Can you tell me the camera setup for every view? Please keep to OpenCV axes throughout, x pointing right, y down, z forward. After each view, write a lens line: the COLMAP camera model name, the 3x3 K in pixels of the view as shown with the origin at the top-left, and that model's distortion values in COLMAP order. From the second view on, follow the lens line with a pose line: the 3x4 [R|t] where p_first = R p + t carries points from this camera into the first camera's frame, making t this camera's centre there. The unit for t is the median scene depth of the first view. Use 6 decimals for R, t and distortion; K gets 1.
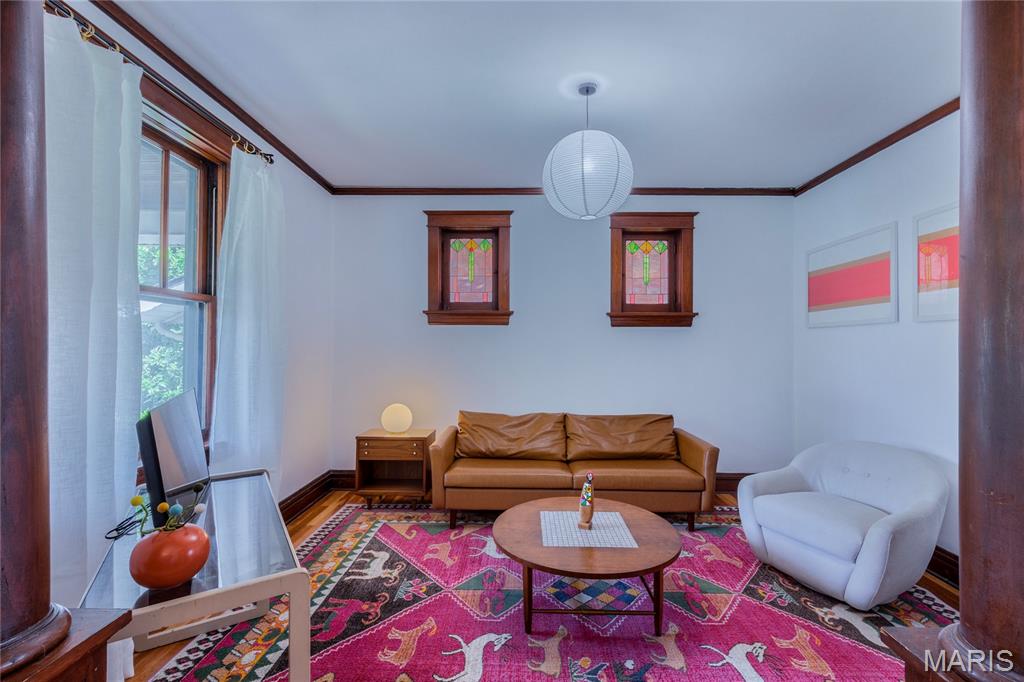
lens RADIAL K [[459.2, 0, 519.5], [0, 459.2, 338.2], [0, 0, 1]] dist [0.006276, -0.000789]
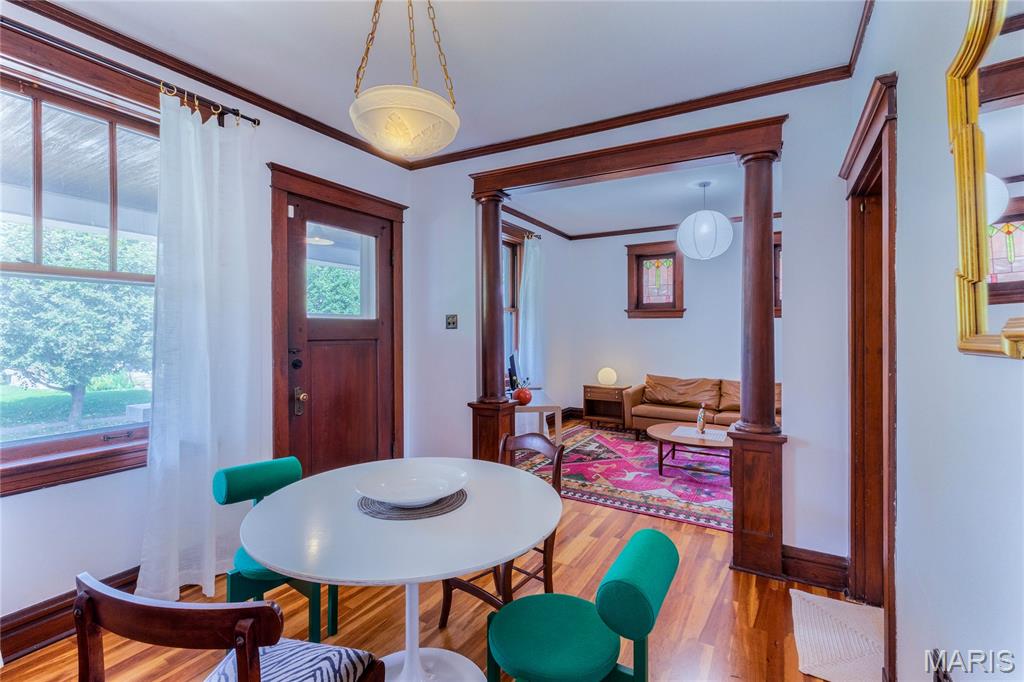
lens RADIAL K [[459.2, 0, 510.2], [0, 459.2, 328.6], [0, 0, 1]] dist [0.006276, -0.000789]
pose [[0.865915, -0.003109, -0.500182, 0.262045], [0.007336, 0.999952, 0.006483, -0.009917], [0.500138, -0.009283, 0.865896, -0.609640]]
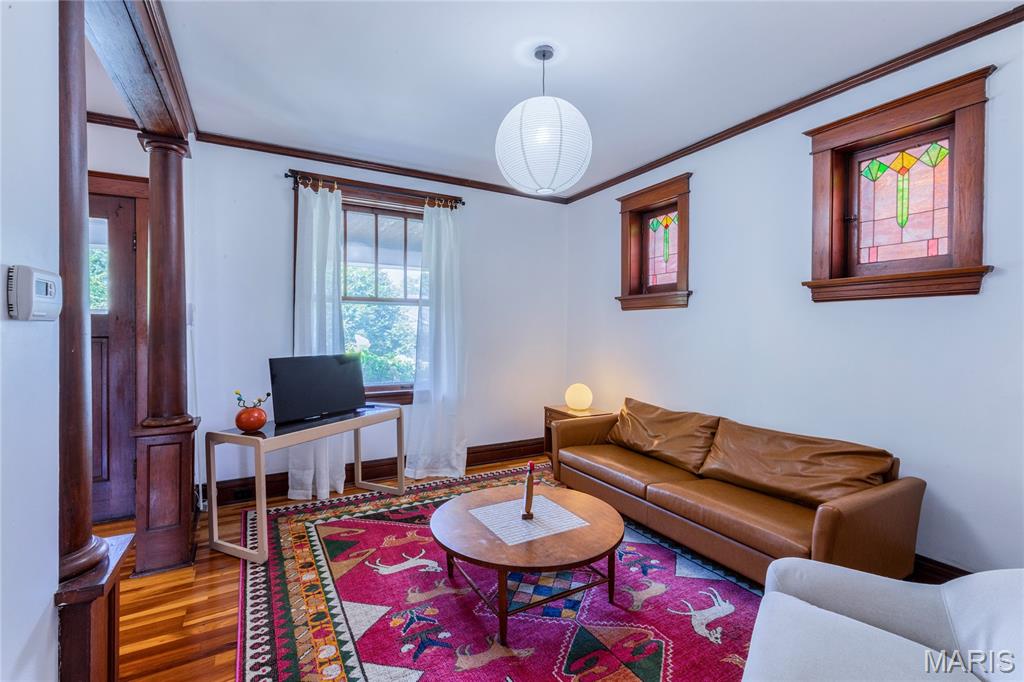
lens RADIAL K [[459.2, 0, 512.4], [0, 459.2, 332.1], [0, 0, 1]] dist [0.006276, -0.000789]
pose [[0.500279, 0.000319, -0.865864, 0.631654], [0.010550, 0.999923, 0.006464, 0.010197], [0.865800, -0.012368, 0.500237, 0.322983]]
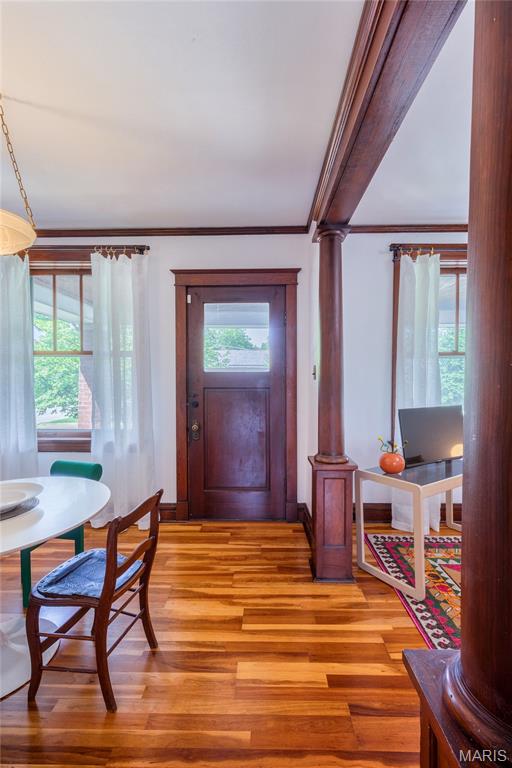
lens RADIAL K [[344.4, 0, 266.1], [0, 344.4, 384.0], [0, 0, 1]] dist [0.006276, -0.000789]
pose [[-0.002344, 0.014942, -0.999886, 0.402700], [0.013991, 0.999791, 0.014908, -0.006661], [0.999899, -0.013954, -0.002552, 0.094701]]
